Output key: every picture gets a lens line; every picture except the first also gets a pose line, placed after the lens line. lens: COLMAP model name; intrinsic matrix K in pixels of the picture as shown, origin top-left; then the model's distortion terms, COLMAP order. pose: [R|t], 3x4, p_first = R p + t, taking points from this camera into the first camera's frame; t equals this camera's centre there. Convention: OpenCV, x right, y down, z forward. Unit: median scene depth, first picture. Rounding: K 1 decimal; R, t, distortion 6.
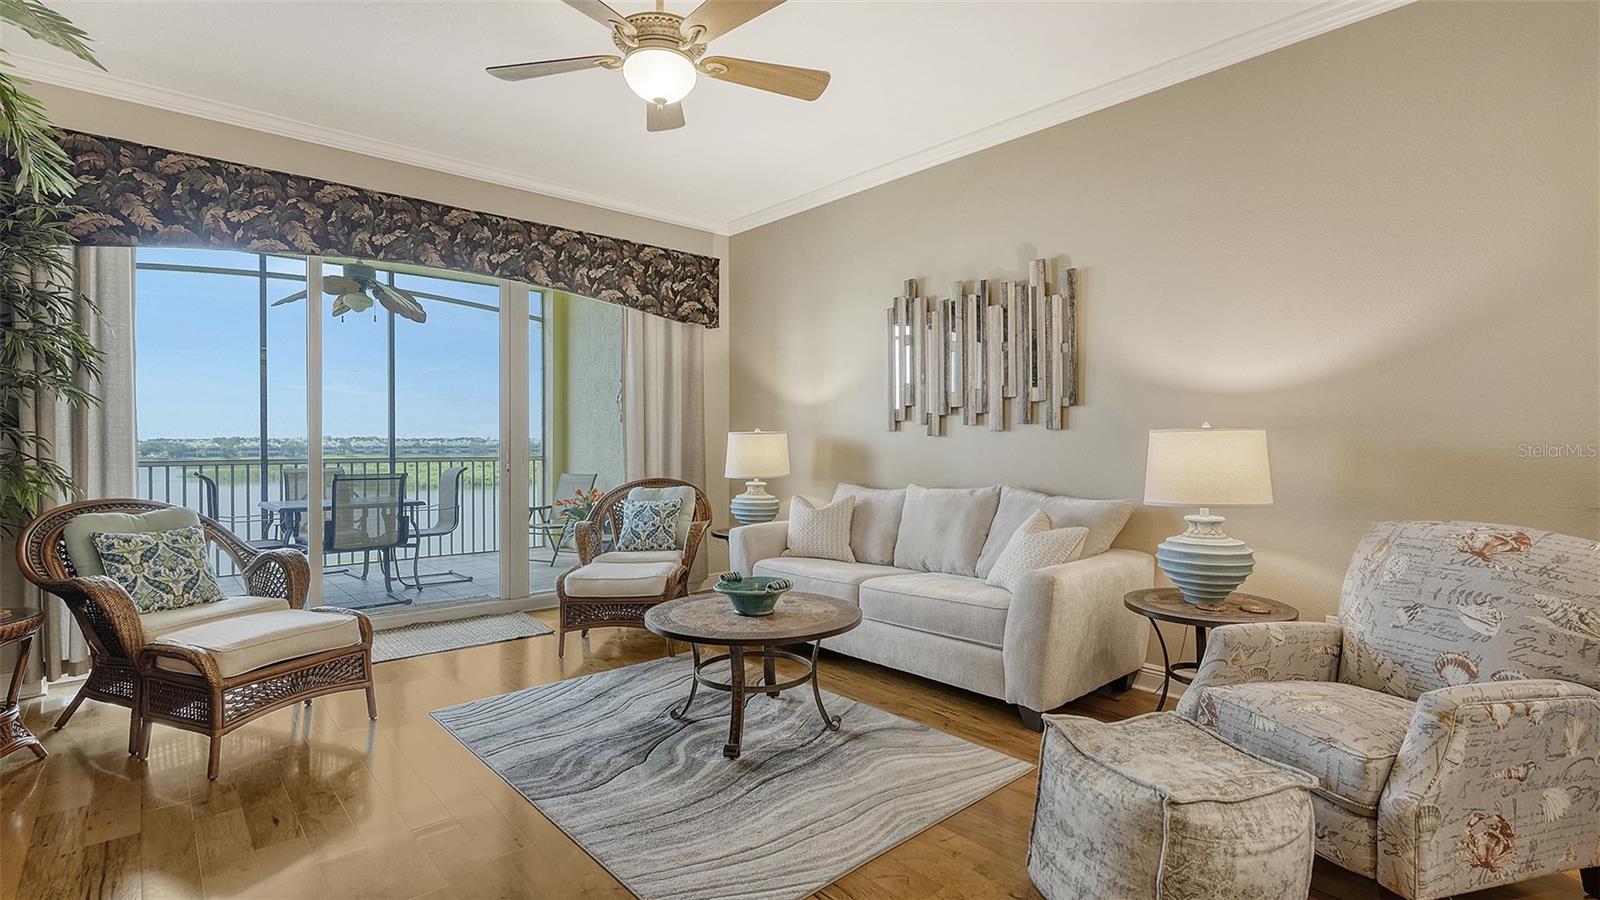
lens RADIAL K [[743.4, 0, 801.5], [0, 743.4, 448.7], [0, 0, 1]] dist [0.001134, -0.000563]
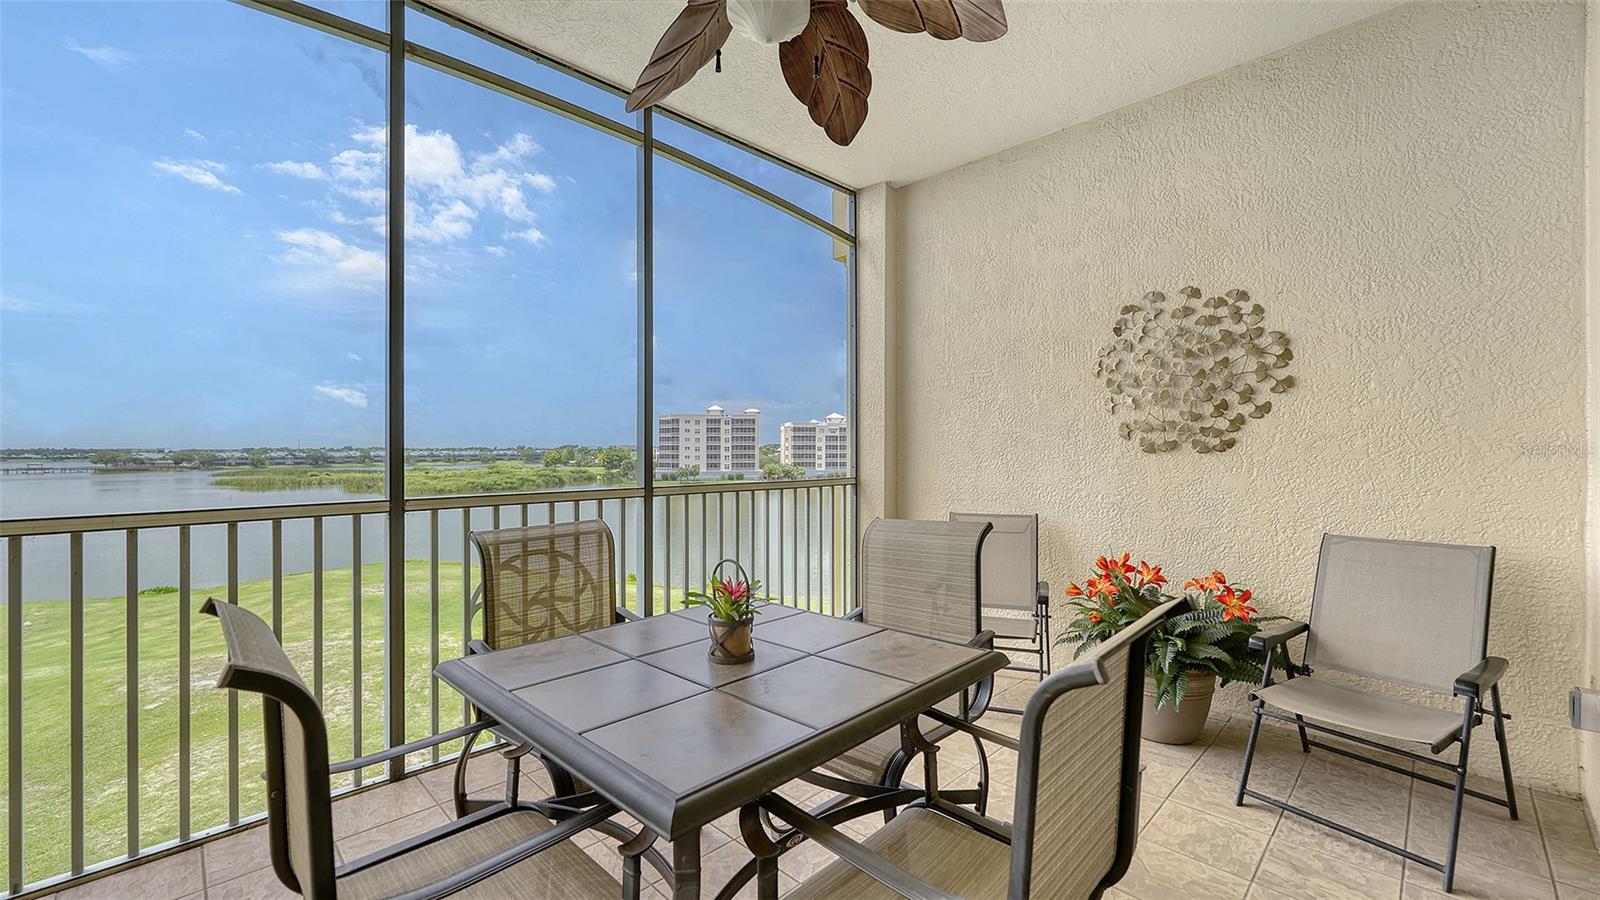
lens RADIAL K [[640.6, 0, 800.9], [0, 640.6, 454.7], [0, 0, 1]] dist [-0.000050, 0.001746]
pose [[0.998864, -0.001473, 0.047637, -0.786837], [0.001638, 0.999993, -0.003438, -0.012879], [-0.047632, 0.003512, 0.998859, 0.972305]]
